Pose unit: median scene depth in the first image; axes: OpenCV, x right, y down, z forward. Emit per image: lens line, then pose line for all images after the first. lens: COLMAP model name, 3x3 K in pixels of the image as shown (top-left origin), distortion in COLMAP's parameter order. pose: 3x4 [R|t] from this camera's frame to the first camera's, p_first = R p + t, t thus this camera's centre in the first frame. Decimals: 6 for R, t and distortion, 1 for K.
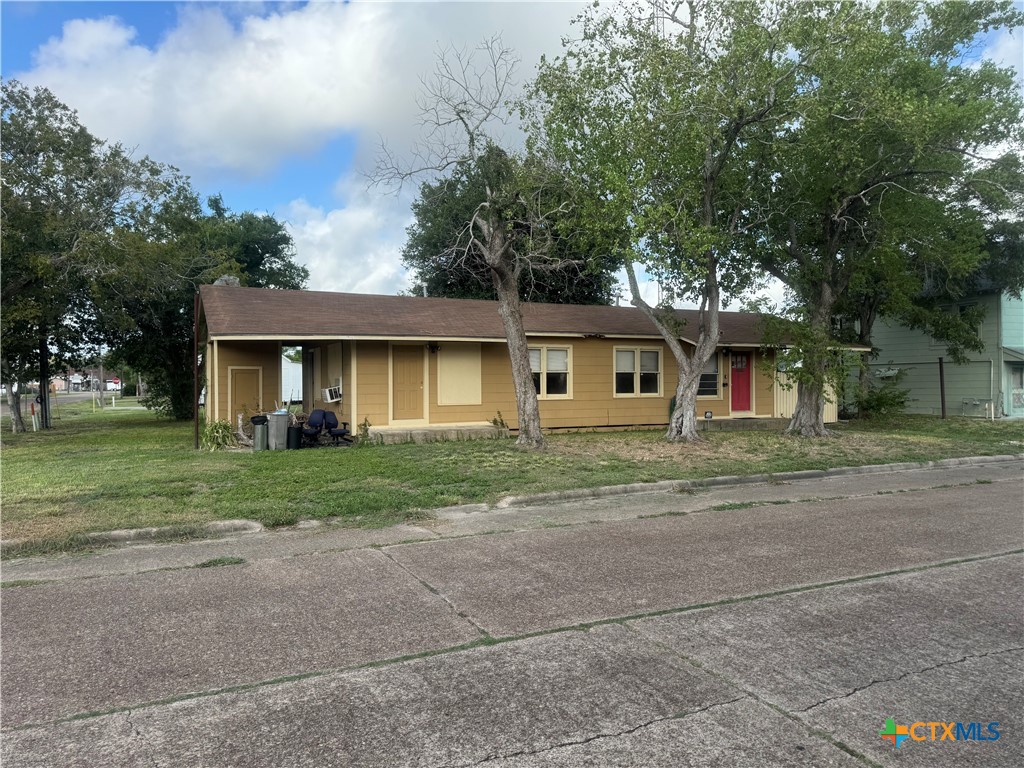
lens RADIAL K [[720.3, 0, 512.0], [0, 720.3, 382.5], [0, 0, 1]] dist [-0.005696, -0.003005]
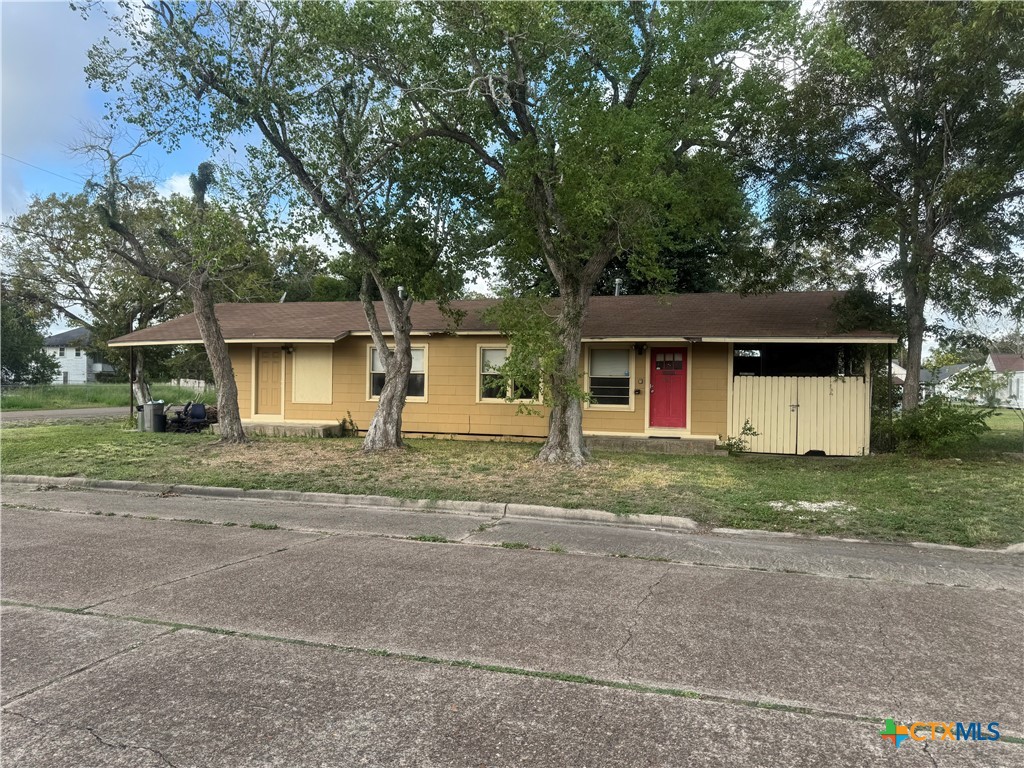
lens RADIAL K [[720.3, 0, 512.0], [0, 720.3, 383.2], [0, 0, 1]] dist [-0.005696, -0.003005]
pose [[0.750859, 0.015530, -0.660280, 0.755445], [-0.019569, 0.999808, 0.001262, -0.004647], [0.660173, 0.011974, 0.751019, 0.368246]]
